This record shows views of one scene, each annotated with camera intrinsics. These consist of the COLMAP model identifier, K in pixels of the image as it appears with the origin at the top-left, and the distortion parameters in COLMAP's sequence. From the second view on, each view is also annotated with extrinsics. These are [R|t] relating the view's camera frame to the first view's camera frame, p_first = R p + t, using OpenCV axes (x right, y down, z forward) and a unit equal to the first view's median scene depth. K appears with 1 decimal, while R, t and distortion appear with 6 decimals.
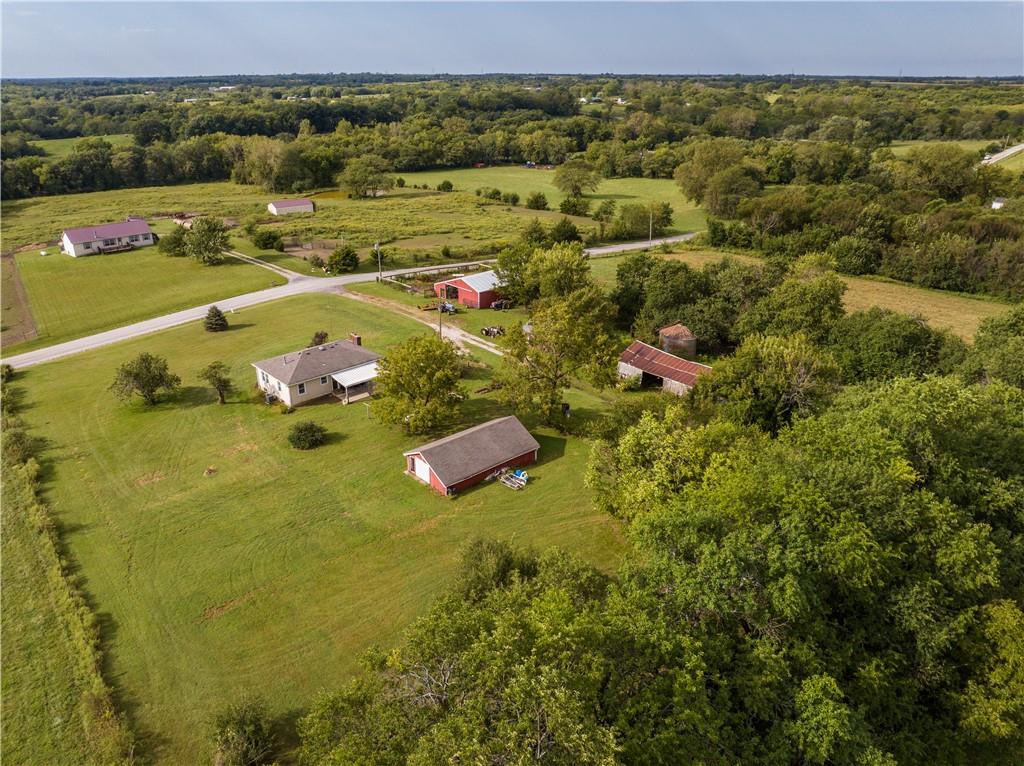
lens RADIAL K [[726.3, 0, 509.0], [0, 726.3, 388.0], [0, 0, 1]] dist [-0.036208, 0.009124]
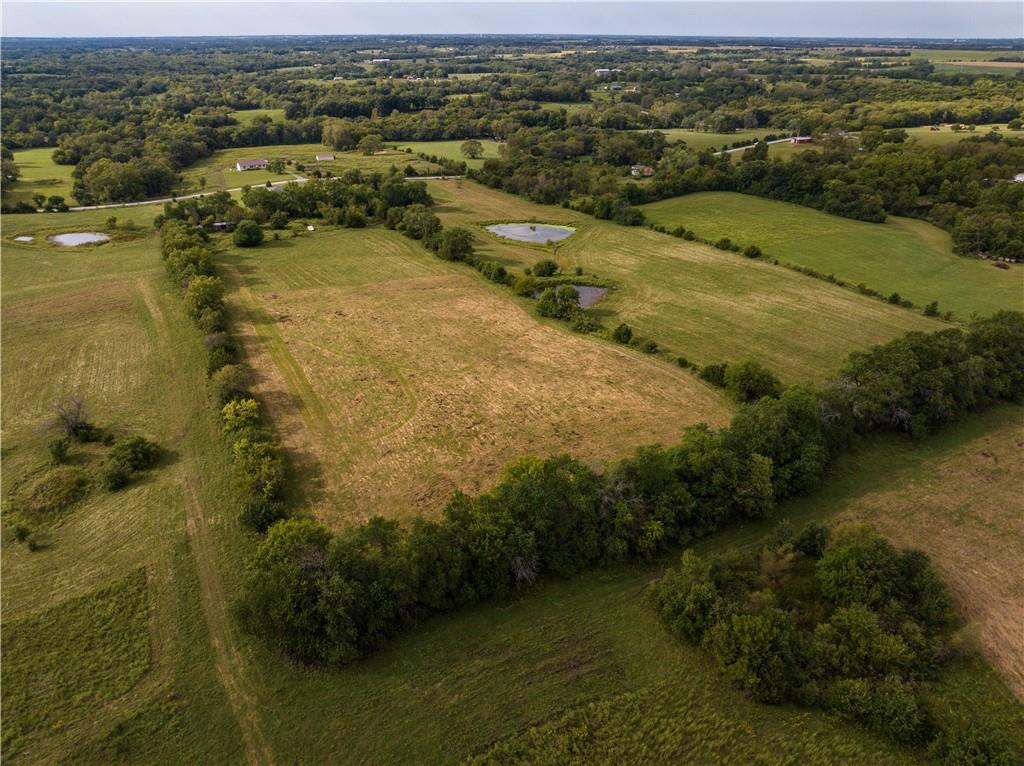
lens RADIAL K [[726.3, 0, 511.3], [0, 726.3, 385.9], [0, 0, 1]] dist [-0.036208, 0.009124]
pose [[0.976009, 0.100294, -0.193254, 1.325525], [-0.091049, 0.994261, 0.056165, 0.495875], [0.197778, -0.037222, 0.979540, -1.989444]]
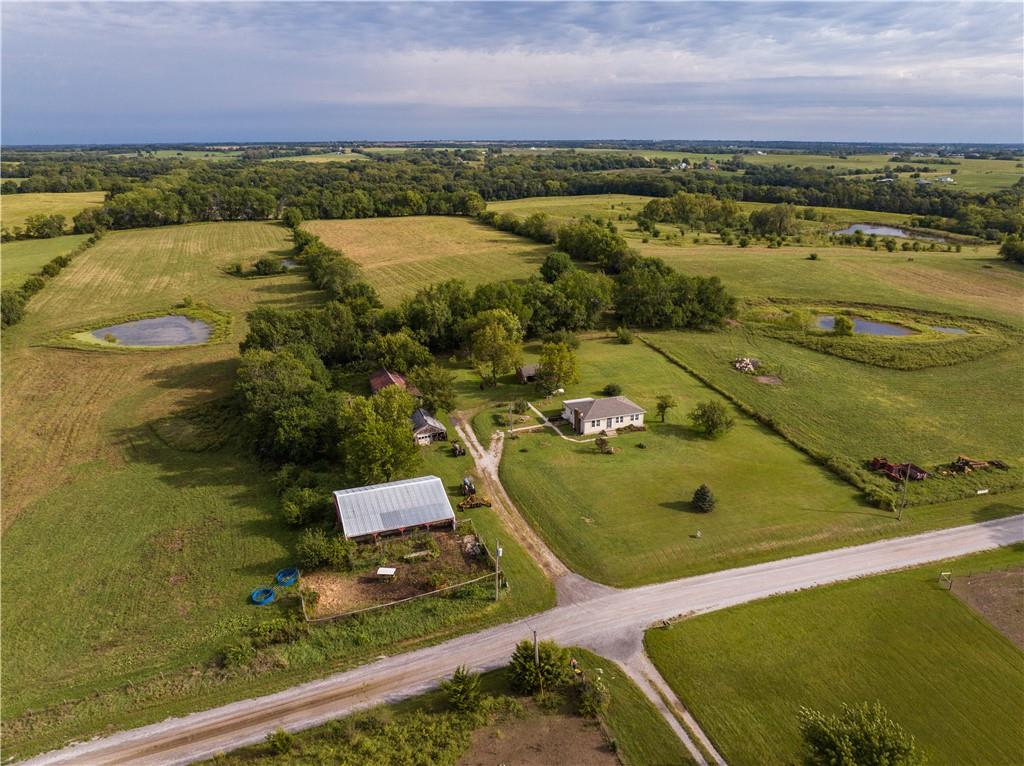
lens RADIAL K [[726.3, 0, 513.4], [0, 726.3, 383.6], [0, 0, 1]] dist [-0.036208, 0.009124]
pose [[-0.927198, -0.119223, 0.355090, -0.369586], [0.152407, 0.745892, 0.648396, -0.655318], [-0.342163, 0.655310, -0.673420, 1.224266]]
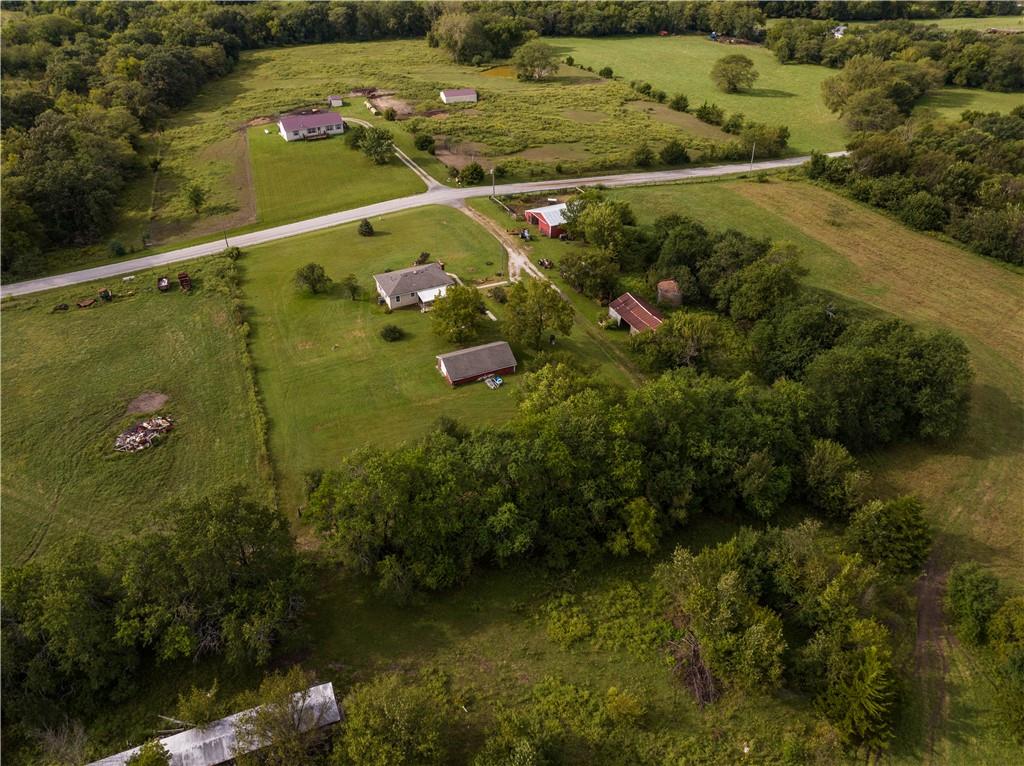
lens RADIAL K [[726.3, 0, 507.9], [0, 726.3, 378.5], [0, 0, 1]] dist [-0.036208, 0.009124]
pose [[0.957572, 0.172822, -0.230628, 0.193580], [-0.120471, 0.967013, 0.224437, -0.121494], [0.261808, -0.187131, 0.946804, -0.273383]]
